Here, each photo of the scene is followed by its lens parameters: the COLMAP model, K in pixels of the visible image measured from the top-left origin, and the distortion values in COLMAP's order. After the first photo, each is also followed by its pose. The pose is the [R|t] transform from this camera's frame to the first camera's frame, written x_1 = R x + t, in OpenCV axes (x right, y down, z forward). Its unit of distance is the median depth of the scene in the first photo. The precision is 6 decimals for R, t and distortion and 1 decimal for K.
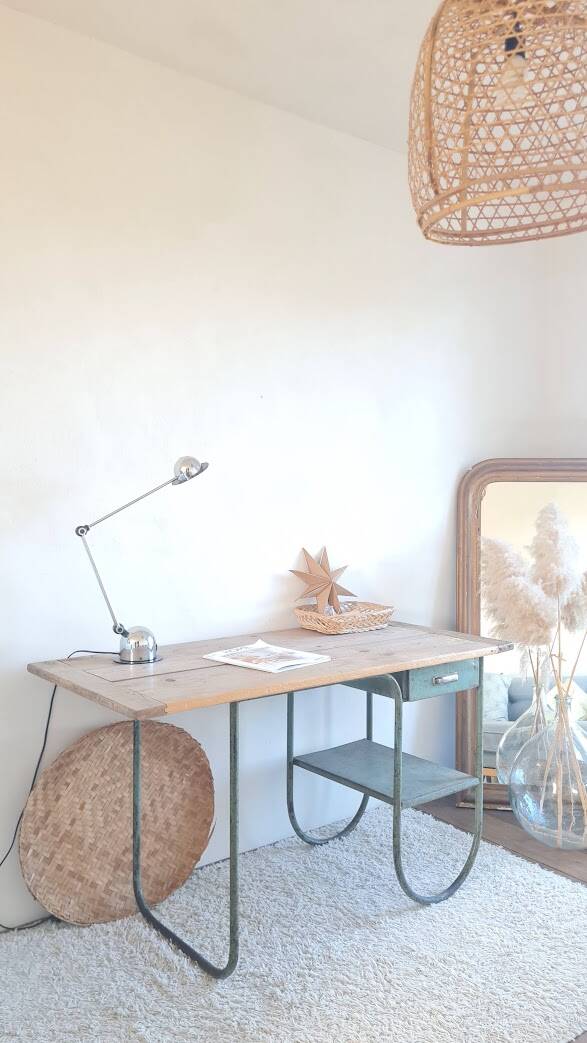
lens RADIAL K [[885.5, 0, 306.7], [0, 885.5, 503.2], [0, 0, 1]] dist [0.047192, -0.013670]
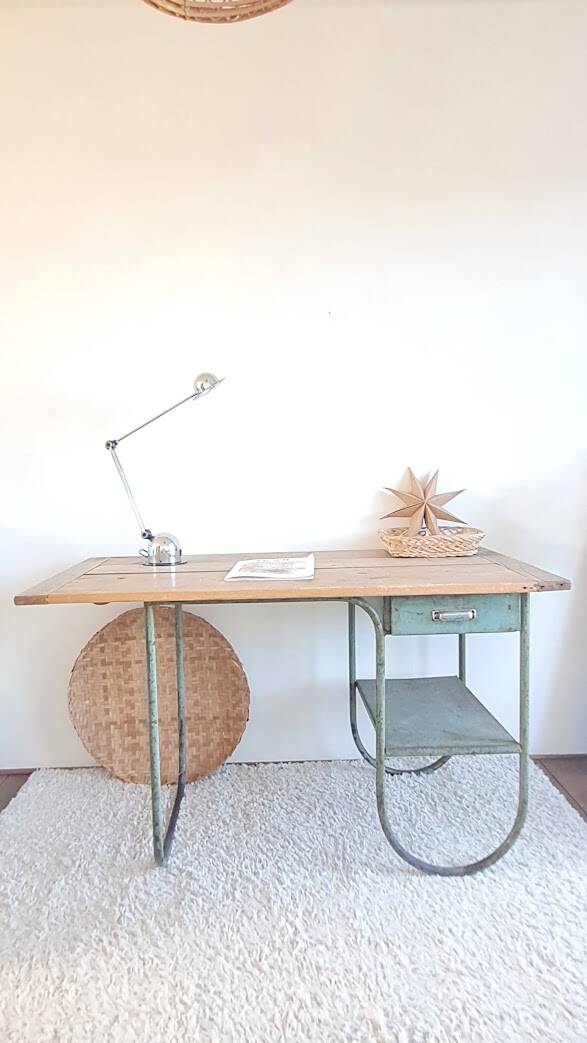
lens RADIAL K [[648.9, 0, 275.1], [0, 648.9, 512.2], [0, 0, 1]] dist [0.002128, 0.018908]
pose [[0.780651, 0.022892, -0.624548, 0.412283], [0.013072, 0.998512, 0.052939, 0.072527], [0.624831, -0.049491, 0.779190, 0.455159]]
